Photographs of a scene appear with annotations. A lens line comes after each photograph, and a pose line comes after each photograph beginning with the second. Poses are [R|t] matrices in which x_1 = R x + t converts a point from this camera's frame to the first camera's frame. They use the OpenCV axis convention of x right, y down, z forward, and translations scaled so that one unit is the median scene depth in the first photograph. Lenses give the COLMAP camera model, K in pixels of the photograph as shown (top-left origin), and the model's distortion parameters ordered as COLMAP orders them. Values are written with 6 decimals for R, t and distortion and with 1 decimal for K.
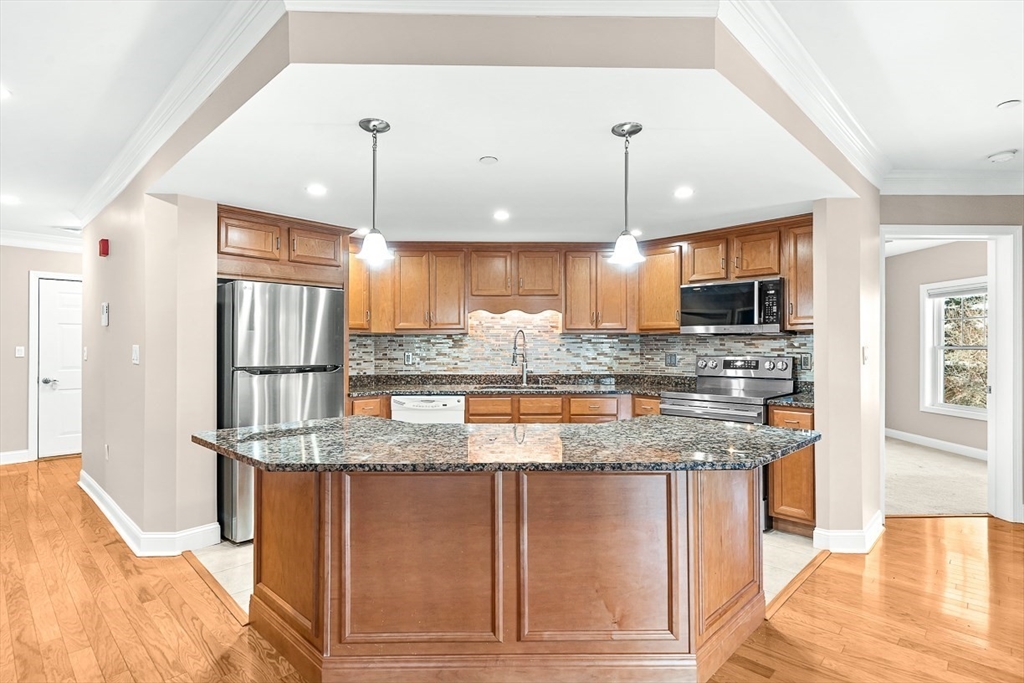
lens RADIAL K [[515.2, 0, 508.5], [0, 515.2, 345.0], [0, 0, 1]] dist [0.001777, -0.000672]
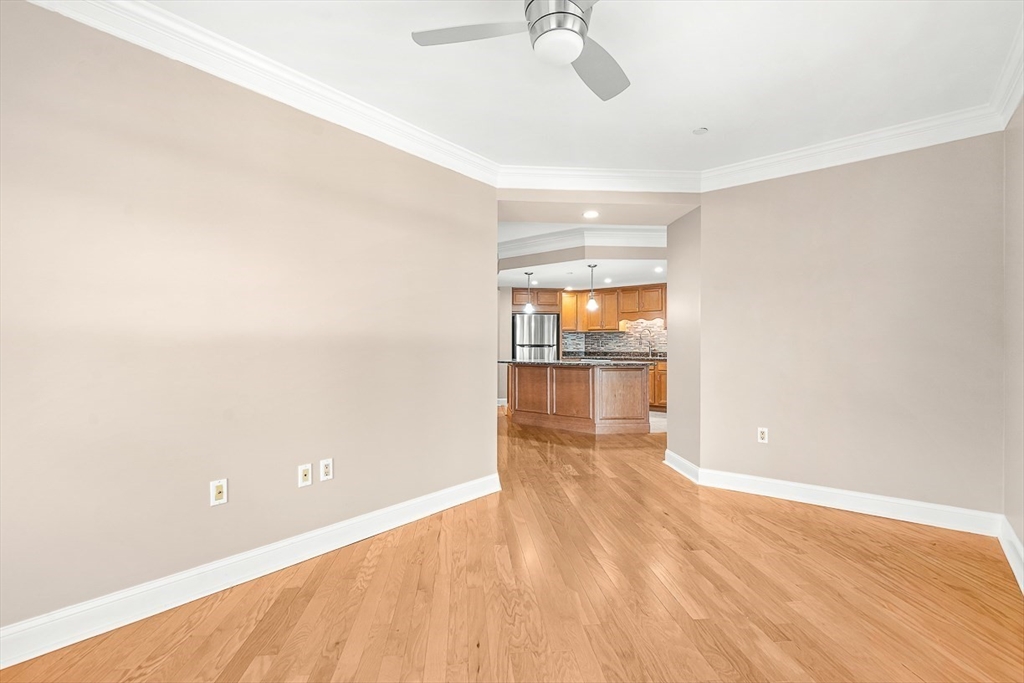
lens RADIAL K [[468.8, 0, 506.1], [0, 468.8, 348.3], [0, 0, 1]] dist [0.001825, 0.000286]
pose [[0.761020, 0.006708, -0.648694, 0.864650], [-0.002145, 0.999967, 0.007825, 0.034849], [0.648725, -0.004564, 0.761009, -0.786078]]
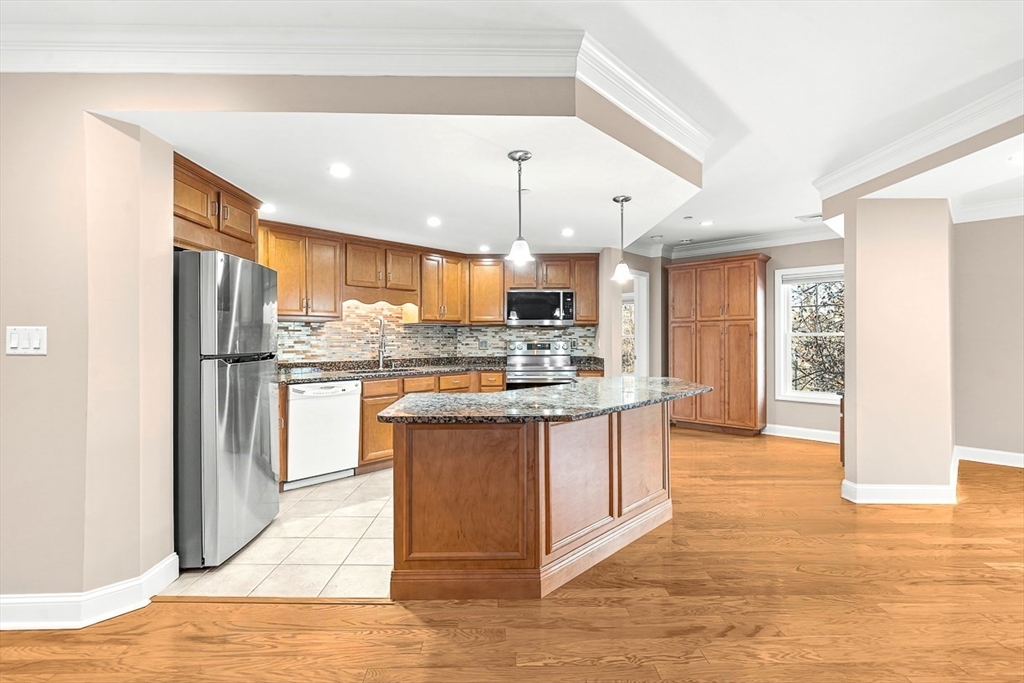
lens RADIAL K [[468.8, 0, 509.7], [0, 468.8, 336.3], [0, 0, 1]] dist [0.001825, 0.000286]
pose [[0.708352, 0.000554, 0.705859, -0.552836], [0.002481, 0.999992, -0.003274, 0.012586], [-0.705855, 0.004070, 0.708345, 0.098910]]
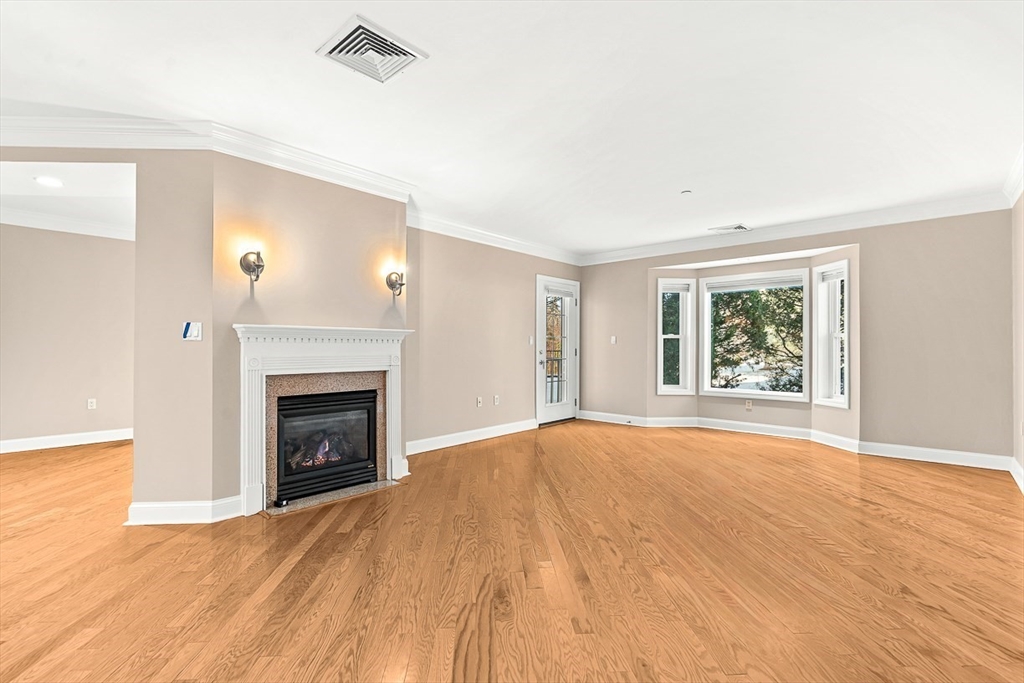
lens RADIAL K [[468.8, 0, 508.0], [0, 468.8, 348.2], [0, 0, 1]] dist [0.001825, 0.000286]
pose [[-0.729310, -0.002340, 0.684179, -0.698602], [-0.002279, 0.999997, 0.000991, 0.040607], [-0.684179, -0.000836, -0.729313, 0.098270]]
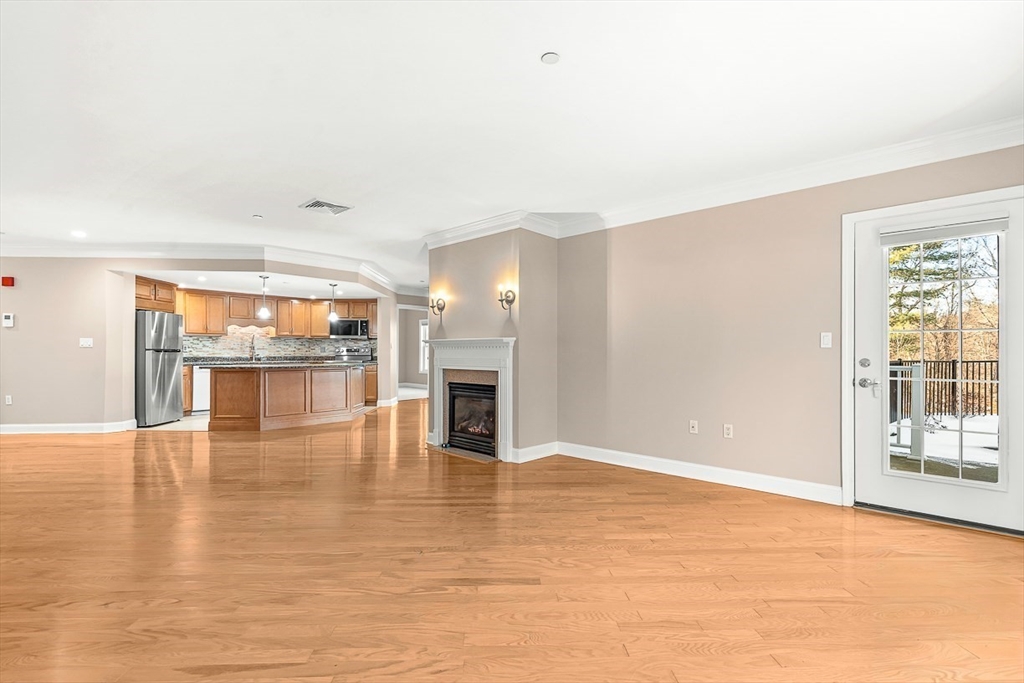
lens RADIAL K [[468.8, 0, 510.9], [0, 468.8, 348.4], [0, 0, 1]] dist [0.001825, 0.000286]
pose [[0.692888, 0.005278, 0.721026, -0.703256], [-0.002339, 0.999984, -0.005073, 0.036709], [-0.721042, 0.001829, 0.692889, -1.218004]]
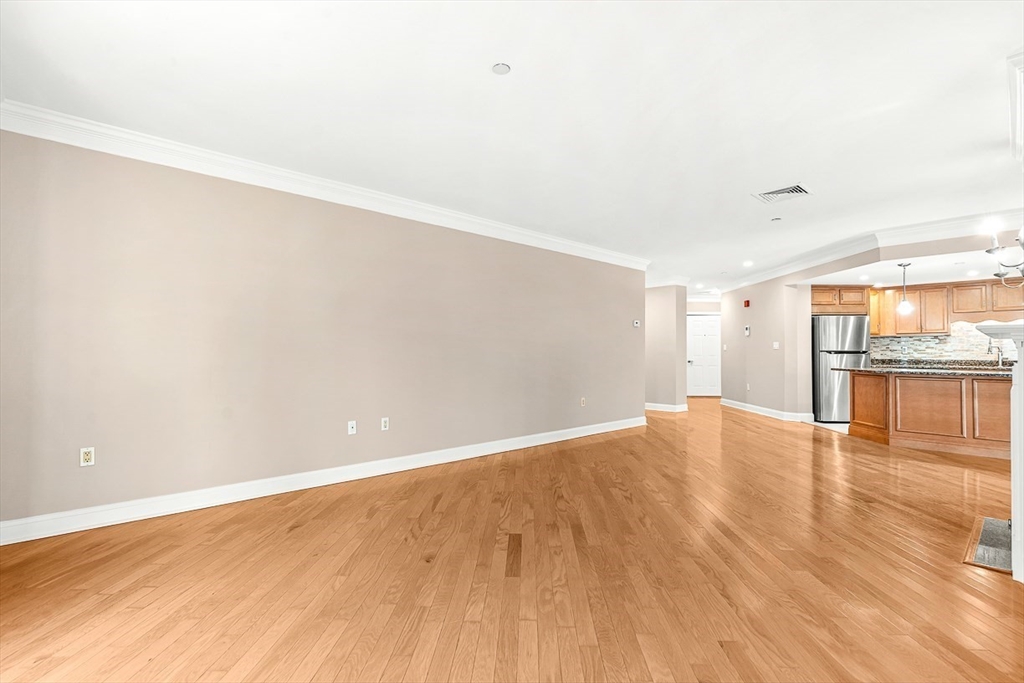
lens RADIAL K [[468.8, 0, 511.4], [0, 468.8, 340.4], [0, 0, 1]] dist [0.001825, 0.000286]
pose [[0.669045, -0.015208, -0.743067, 0.114164], [-0.003142, 0.999724, -0.023289, 0.039573], [0.743216, 0.017916, 0.668812, -1.238031]]
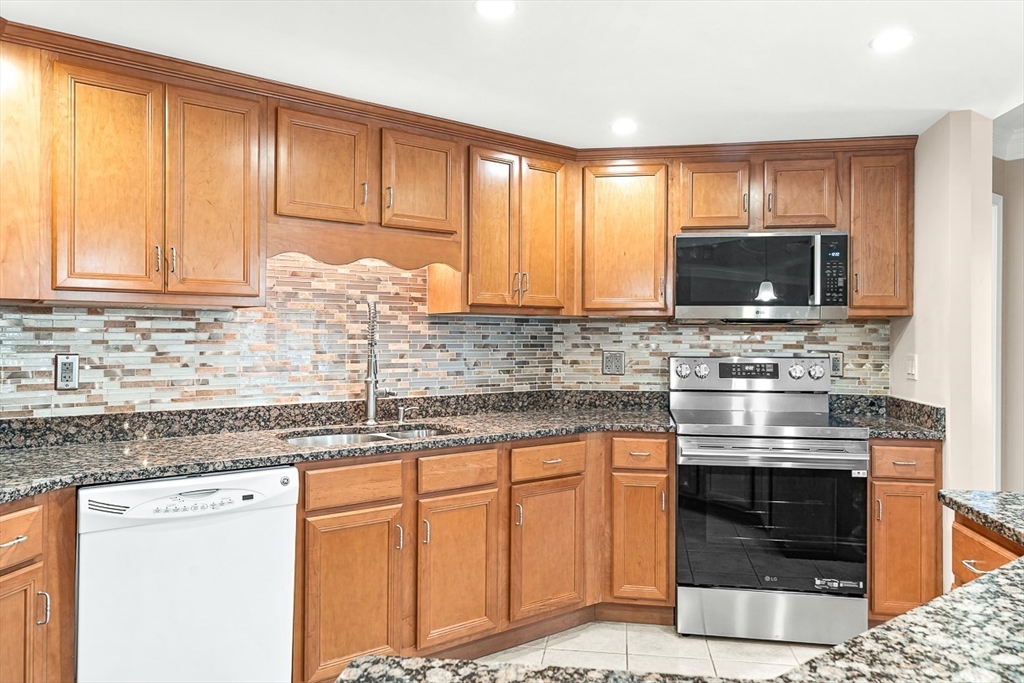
lens RADIAL K [[706.9, 0, 510.5], [0, 706.9, 334.3], [0, 0, 1]] dist [0.010013, -0.001509]
pose [[0.808385, 0.006663, 0.588617, -0.273031], [-0.005942, 0.999977, -0.003160, -0.000856], [-0.588625, -0.000943, 0.808406, 0.473860]]
